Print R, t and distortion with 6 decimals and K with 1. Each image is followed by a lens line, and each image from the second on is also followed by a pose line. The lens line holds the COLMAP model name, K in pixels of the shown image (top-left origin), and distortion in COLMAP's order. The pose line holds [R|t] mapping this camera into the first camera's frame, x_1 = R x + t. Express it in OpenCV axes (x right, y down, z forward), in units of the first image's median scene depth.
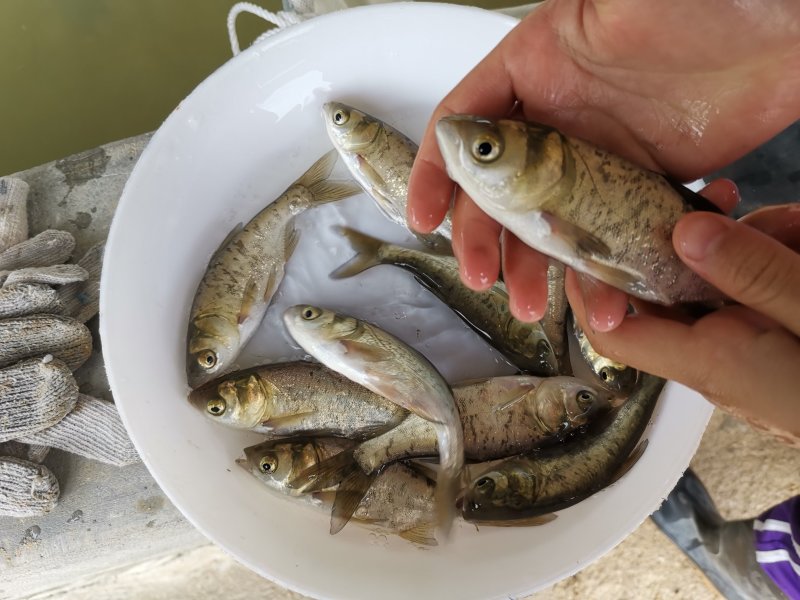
lens RADIAL K [[650.2, 0, 395.1], [0, 650.2, 307.5], [0, 0, 1]] dist [0.022187, -0.056916]
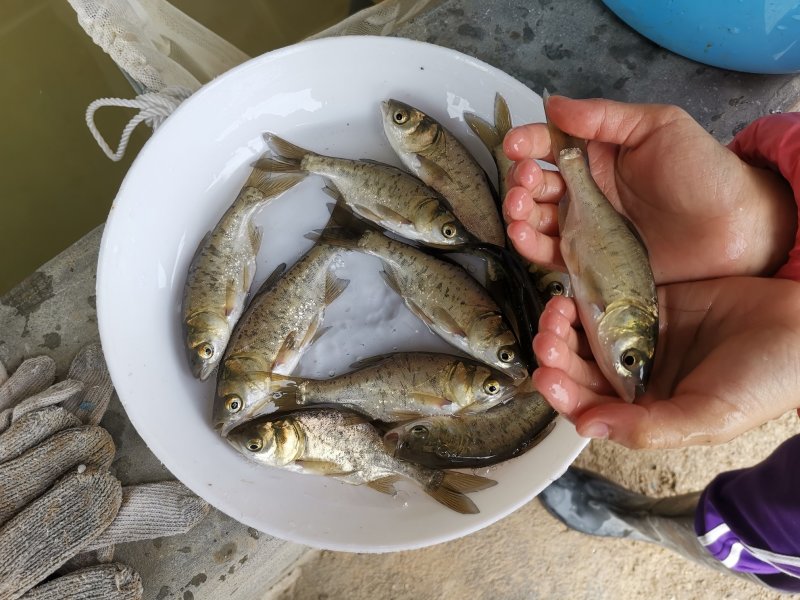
lens RADIAL K [[650.2, 0, 398.6], [0, 650.2, 306.7], [0, 0, 1]] dist [0.022187, -0.056916]
pose [[0.913023, -0.375832, 0.158551, -0.113758], [0.378672, 0.925439, 0.013080, 0.013913], [-0.151645, 0.048096, 0.987264, -0.127093]]
